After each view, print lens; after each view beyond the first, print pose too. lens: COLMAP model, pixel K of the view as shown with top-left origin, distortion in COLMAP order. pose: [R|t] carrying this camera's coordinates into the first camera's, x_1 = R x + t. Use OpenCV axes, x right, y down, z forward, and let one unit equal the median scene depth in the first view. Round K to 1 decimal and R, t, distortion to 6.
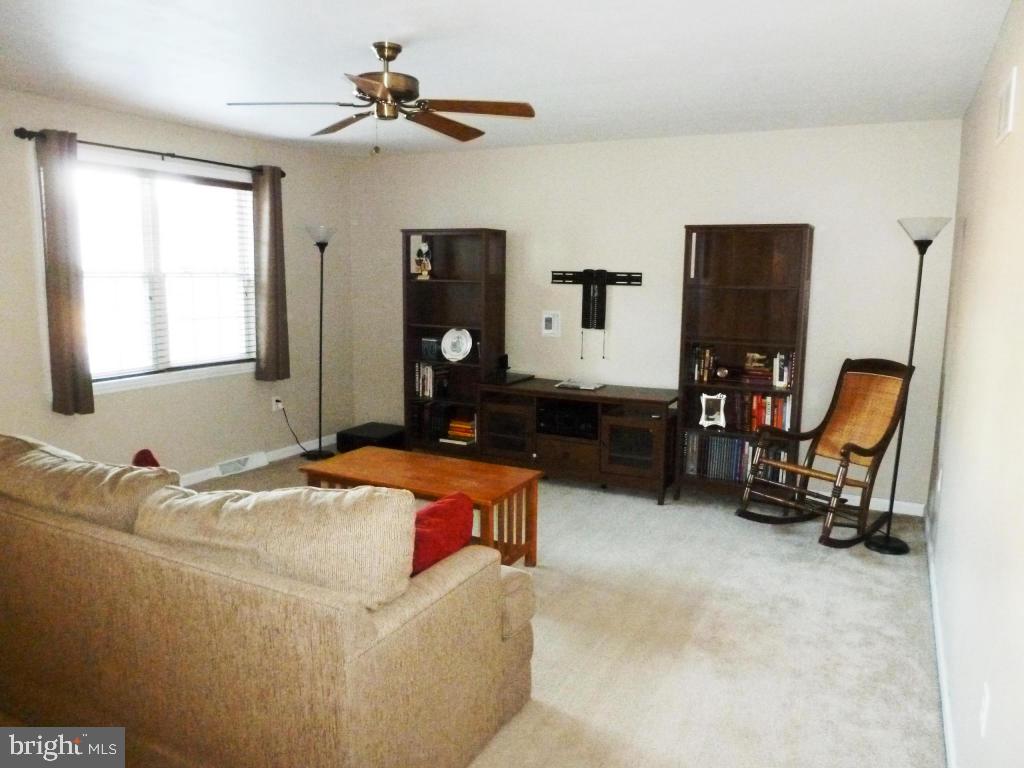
lens RADIAL K [[737.7, 0, 511.2], [0, 737.7, 387.9], [0, 0, 1]] dist [-0.076187, 0.038838]
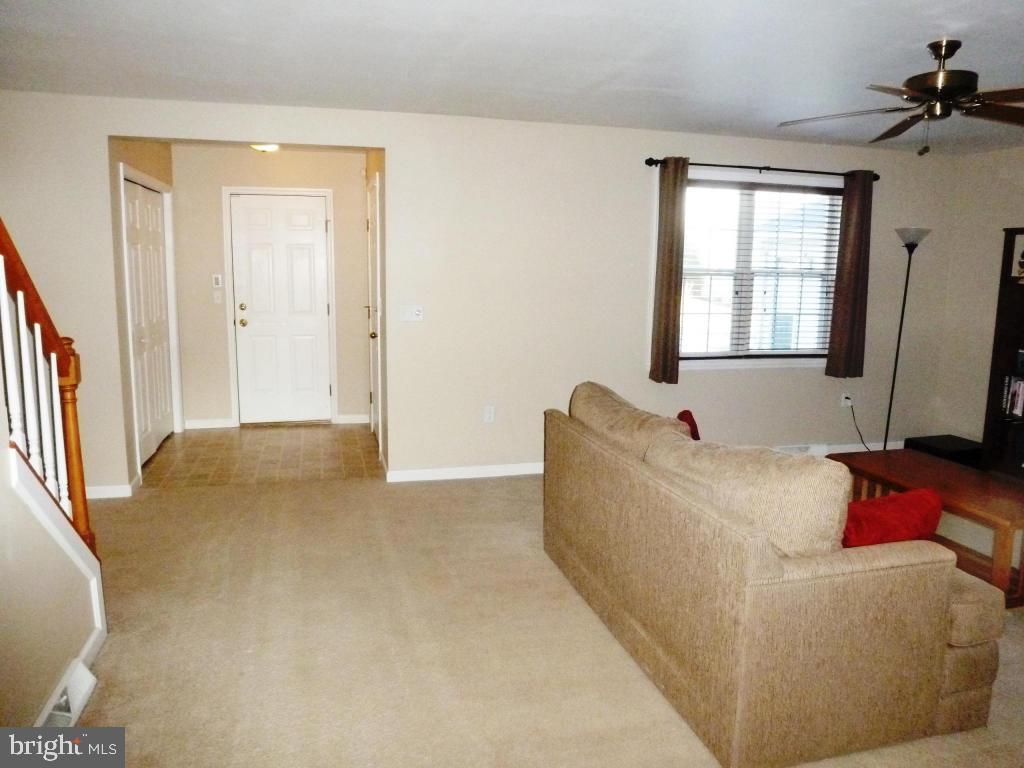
lens RADIAL K [[737.7, 0, 511.2], [0, 737.7, 387.9], [0, 0, 1]] dist [-0.076187, 0.038838]
pose [[0.667759, 0.116405, -0.735220, 0.134919], [-0.121218, 0.991518, 0.046889, 0.015250], [0.734442, 0.057811, 0.676205, -0.048292]]
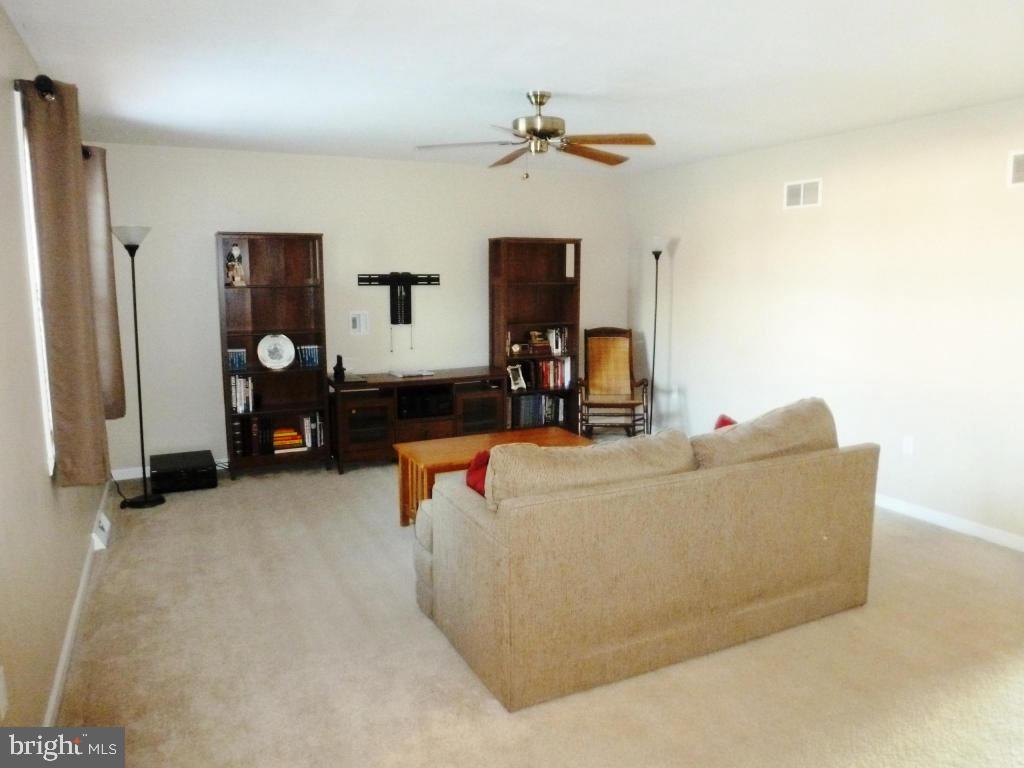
lens RADIAL K [[737.7, 0, 511.2], [0, 737.7, 387.9], [0, 0, 1]] dist [-0.076187, 0.038838]
pose [[0.585842, -0.135903, 0.798949, -0.815199], [0.134208, 0.988496, 0.069735, -0.045335], [-0.799236, 0.066372, 0.597342, 0.218967]]
